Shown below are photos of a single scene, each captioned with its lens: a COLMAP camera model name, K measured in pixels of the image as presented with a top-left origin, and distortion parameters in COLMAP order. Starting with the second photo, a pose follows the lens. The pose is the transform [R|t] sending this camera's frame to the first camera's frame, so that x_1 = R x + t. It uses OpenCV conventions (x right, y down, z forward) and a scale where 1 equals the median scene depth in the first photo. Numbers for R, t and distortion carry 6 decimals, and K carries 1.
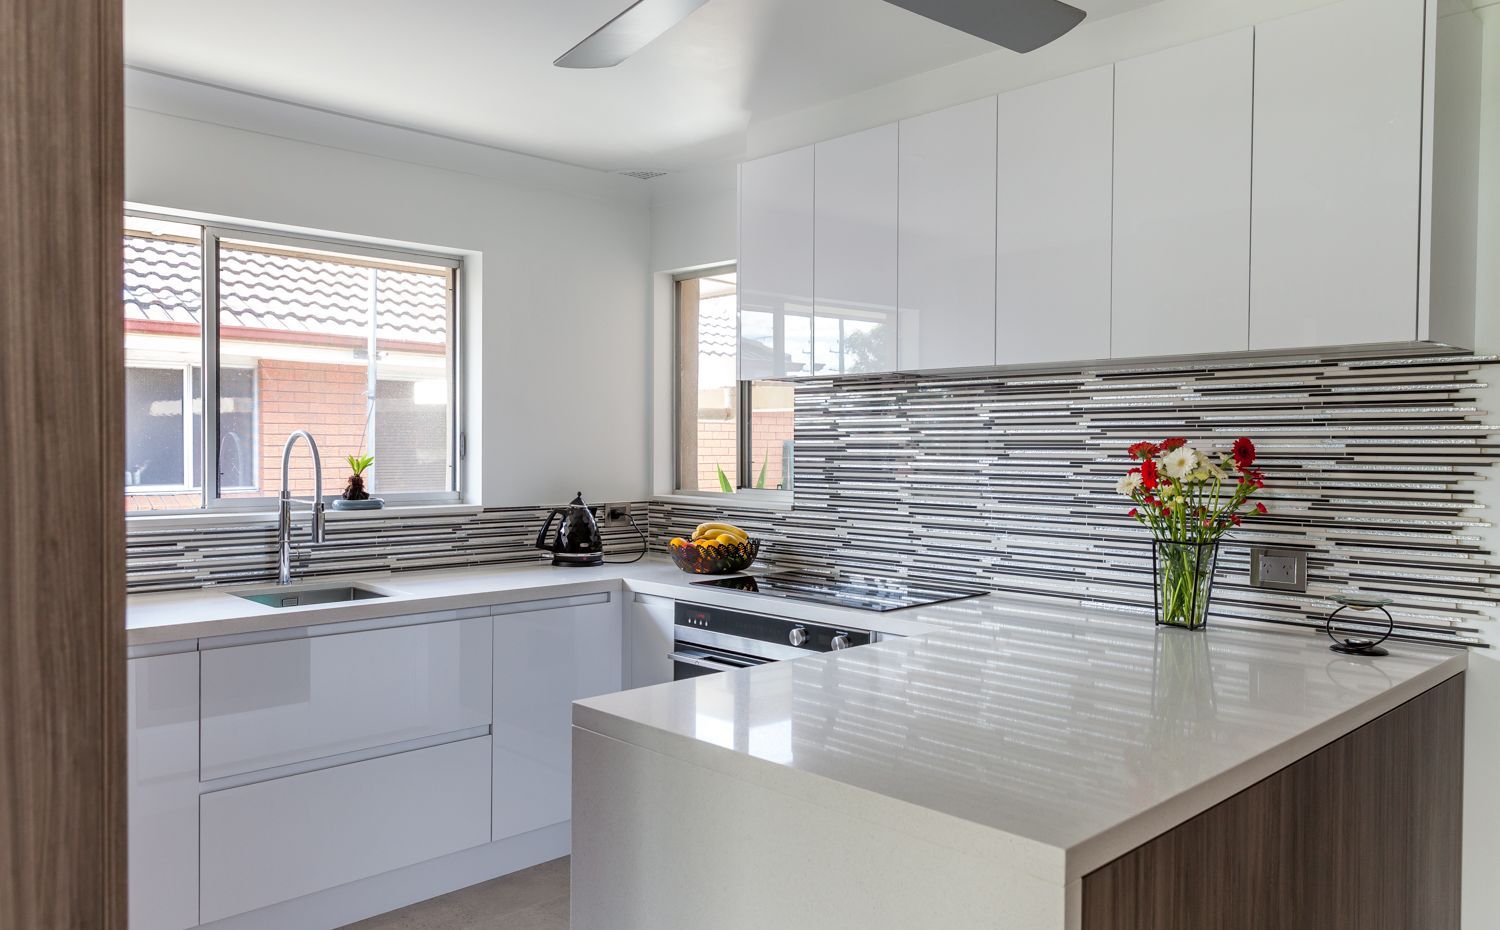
lens RADIAL K [[1066.0, 0, 703.5], [0, 1066.0, 465.7], [0, 0, 1]] dist [0.010269, 0.007806]
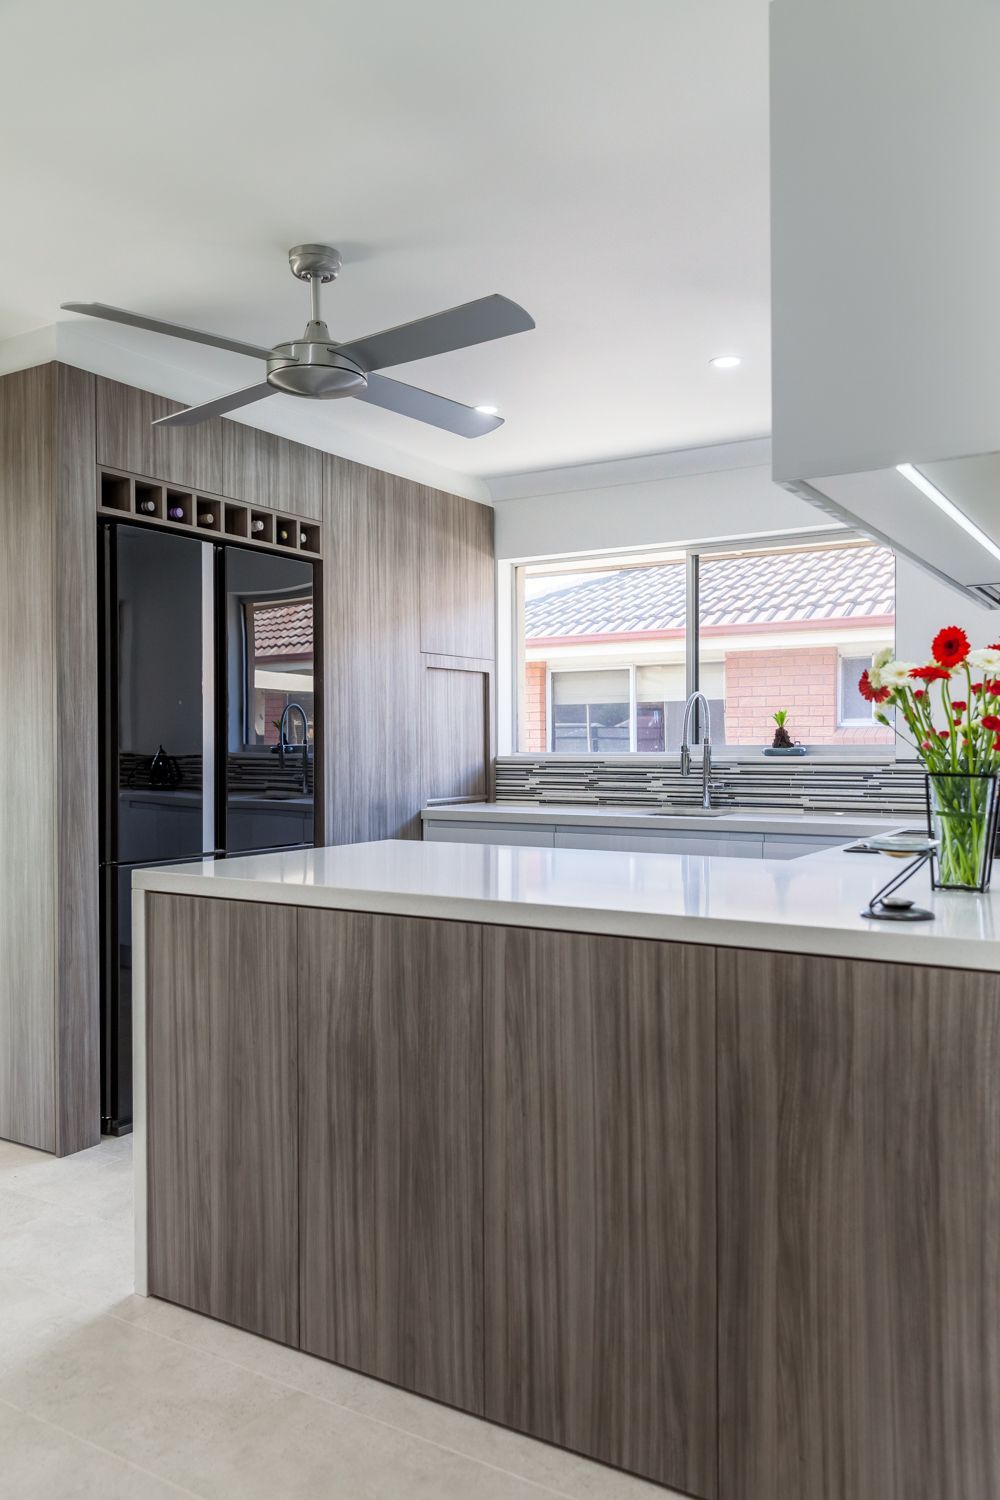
lens RADIAL K [[1121.9, 0, 504.6], [0, 1121.9, 749.8], [0, 0, 1]] dist [0.009099, 0.003171]
pose [[0.264317, -0.002752, -0.964432, 0.848214], [-0.014280, 0.999875, -0.006767, 0.048593], [0.964330, 0.015561, 0.264245, 0.374861]]
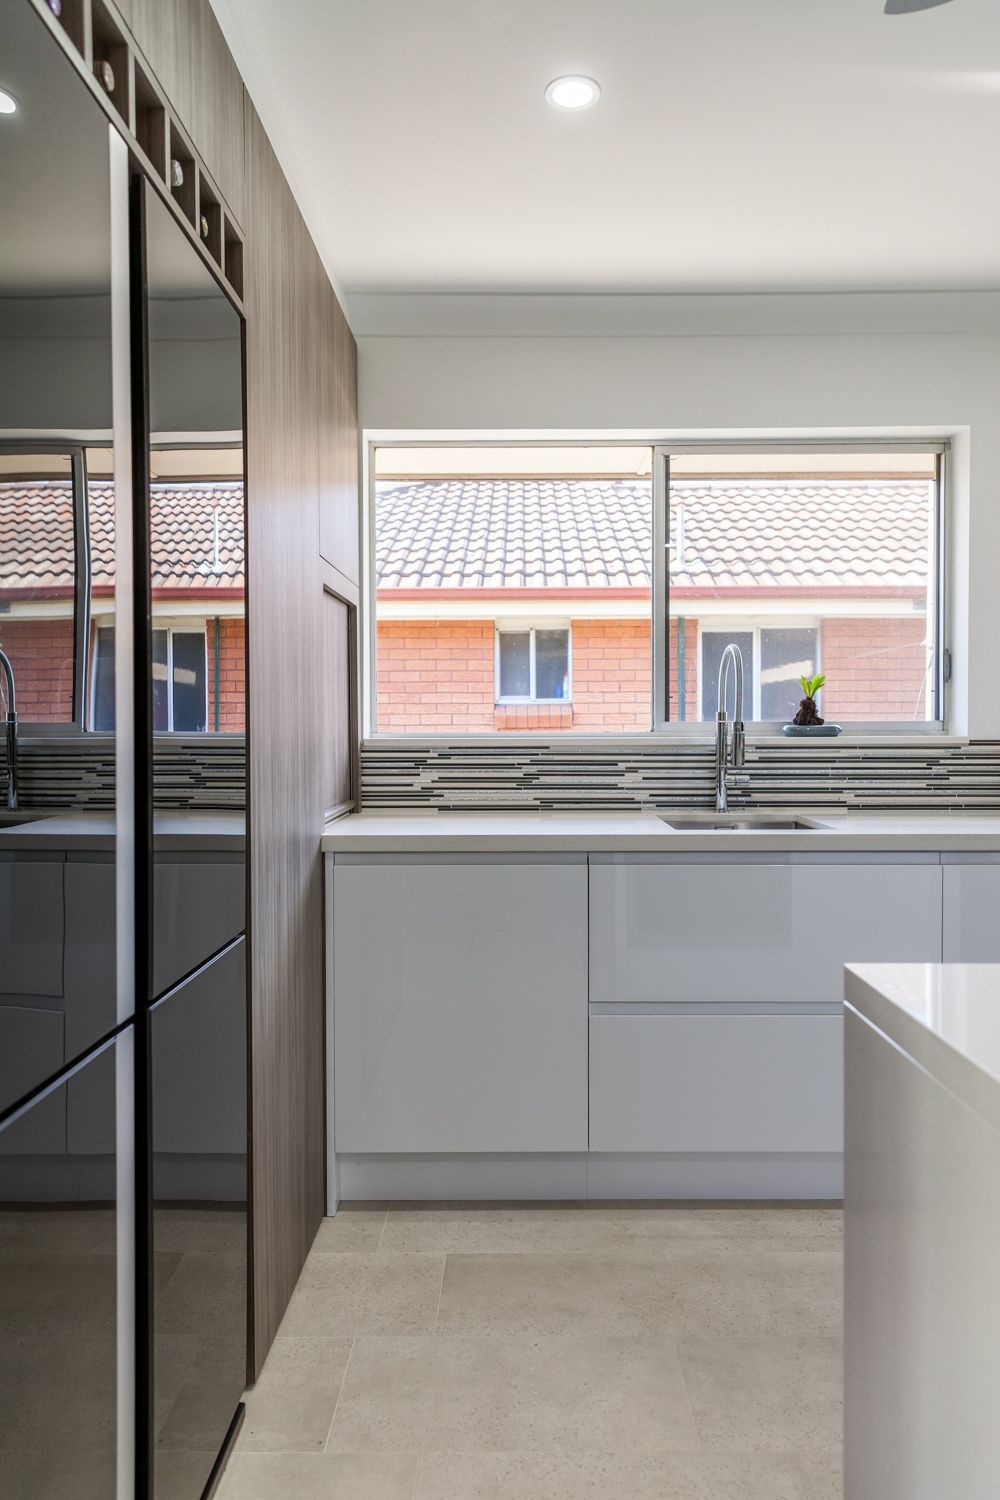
lens RADIAL K [[990.2, 0, 511.0], [0, 990.2, 750.7], [0, 0, 1]] dist [0.009540, -0.002123]
pose [[0.723208, 0.011293, -0.690537, 0.070513], [-0.006065, 0.999932, 0.010002, 0.047612], [0.690603, -0.003046, 0.723227, 0.235886]]
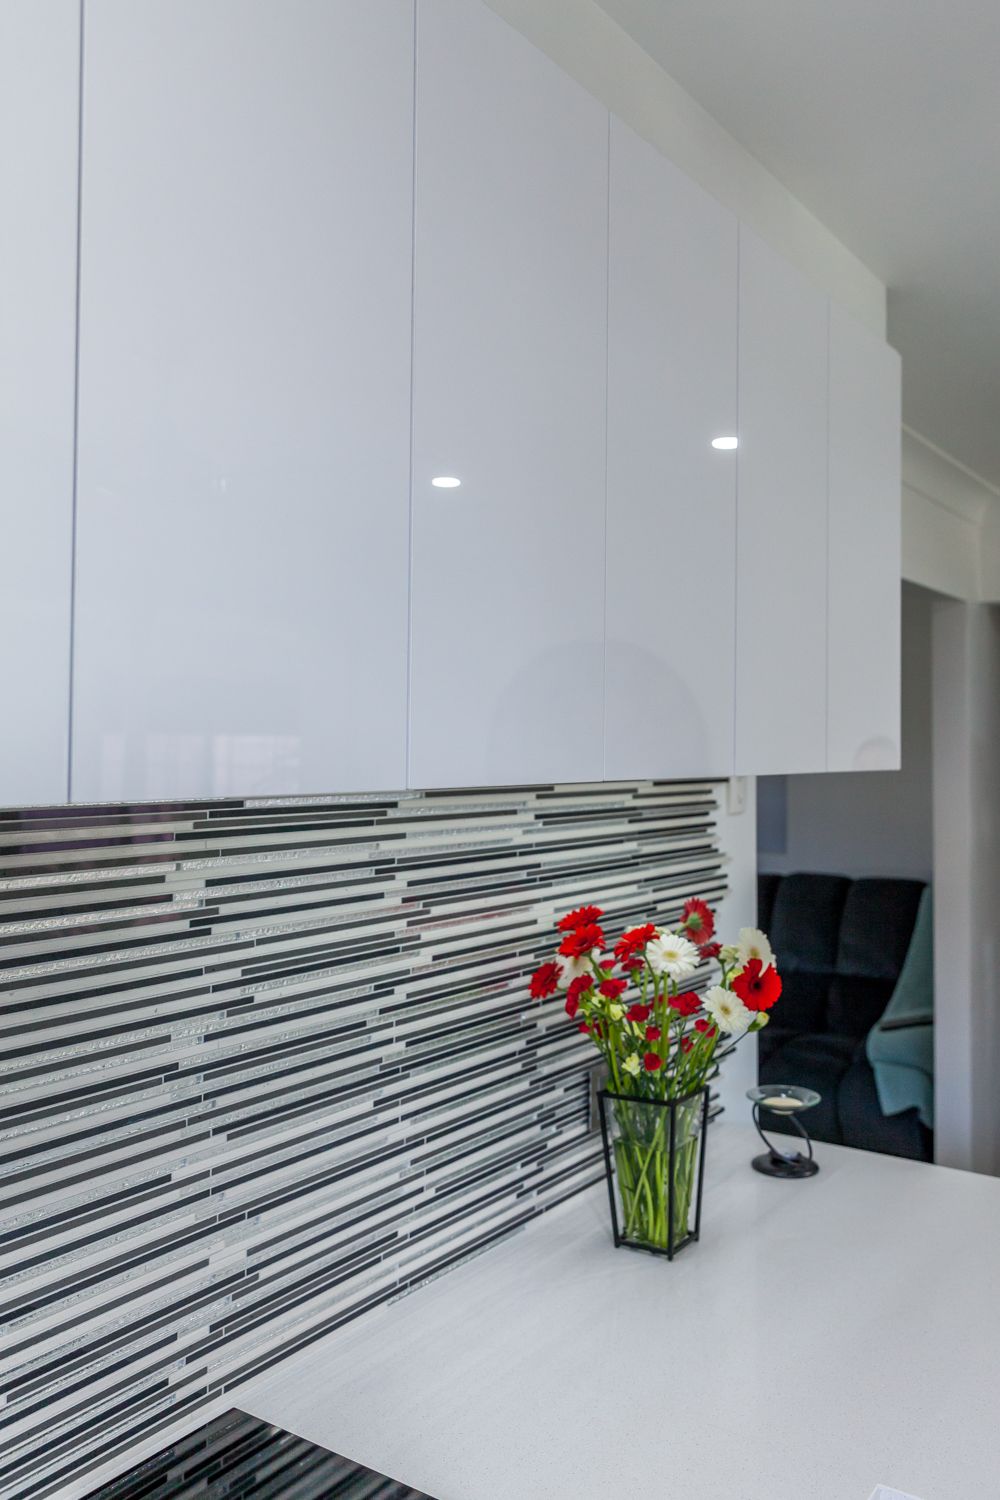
lens RADIAL K [[1217.0, 0, 544.7], [0, 1217.0, 713.9], [0, 0, 1]] dist [0.001172, -0.003519]
pose [[-0.227278, 0.024210, 0.973529, -0.132916], [0.017630, 0.999629, -0.020743, -0.089355], [-0.973670, 0.012449, -0.227620, 0.917081]]
